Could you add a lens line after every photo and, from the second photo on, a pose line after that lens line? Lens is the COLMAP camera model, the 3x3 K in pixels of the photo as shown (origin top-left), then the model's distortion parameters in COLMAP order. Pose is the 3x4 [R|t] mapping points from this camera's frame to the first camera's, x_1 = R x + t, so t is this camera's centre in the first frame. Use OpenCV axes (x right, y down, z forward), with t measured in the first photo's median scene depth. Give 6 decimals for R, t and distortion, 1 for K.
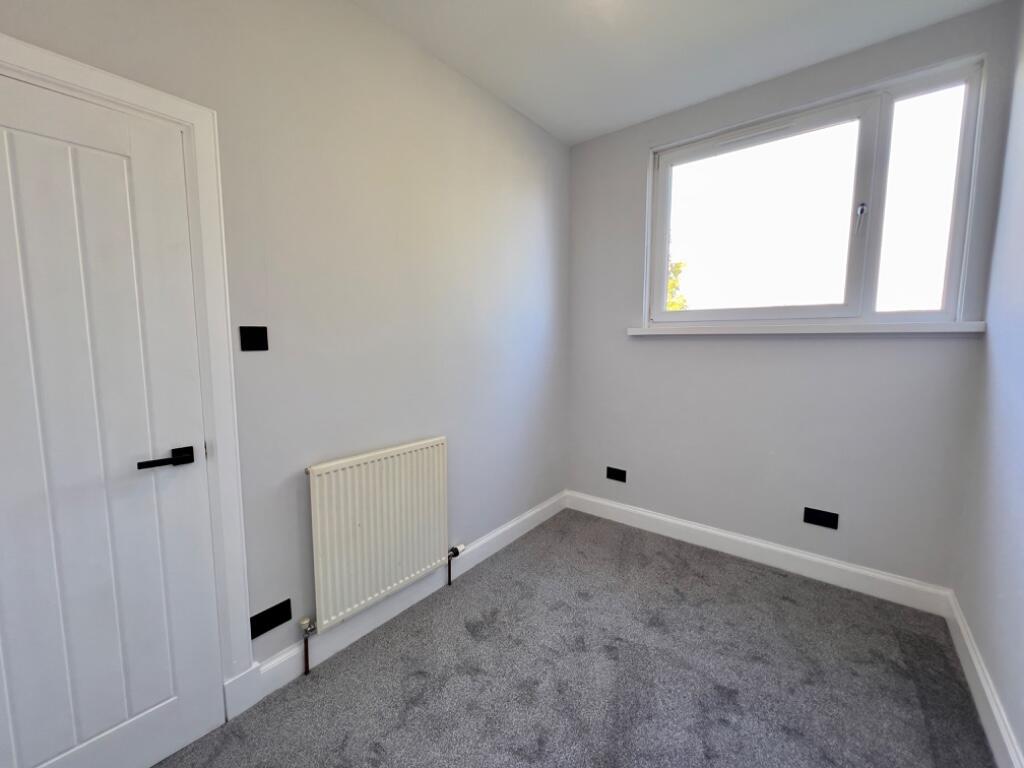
lens RADIAL K [[413.8, 0, 507.3], [0, 413.8, 383.4], [0, 0, 1]] dist [-0.004004, 0.001144]
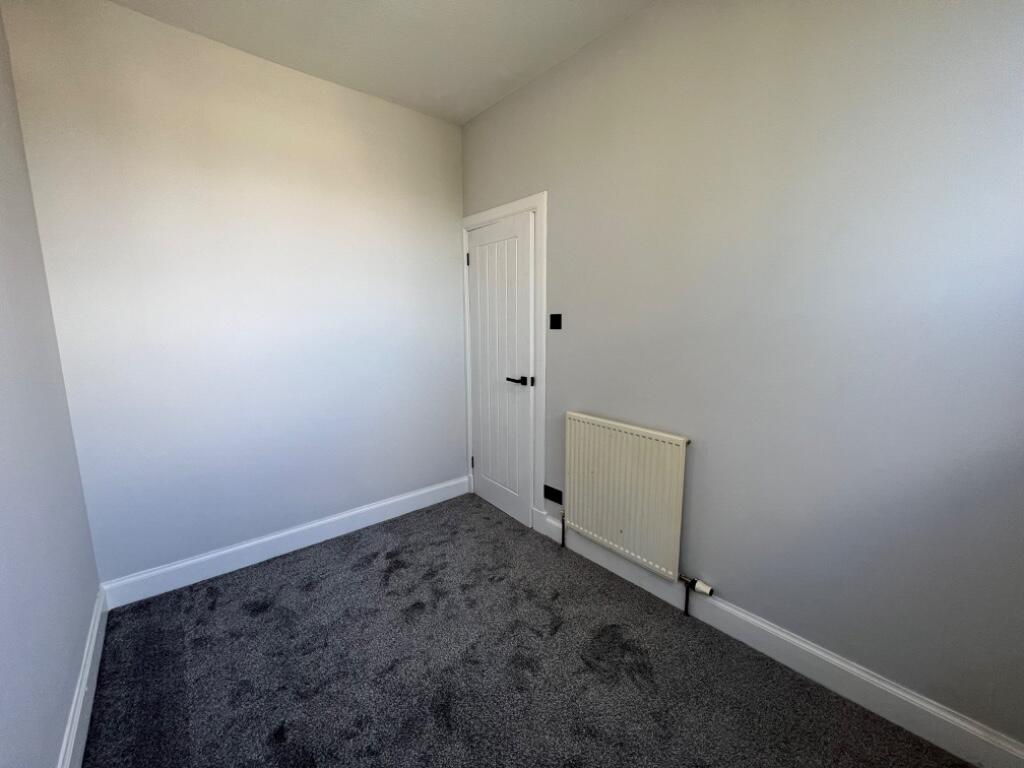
lens RADIAL K [[413.8, 0, 512.2], [0, 413.8, 388.8], [0, 0, 1]] dist [-0.004004, 0.001144]
pose [[-0.200205, 0.166921, -0.965430, 0.928507], [-0.091781, 0.977852, 0.188102, -0.125762], [0.975446, 0.126267, -0.180451, 1.040456]]
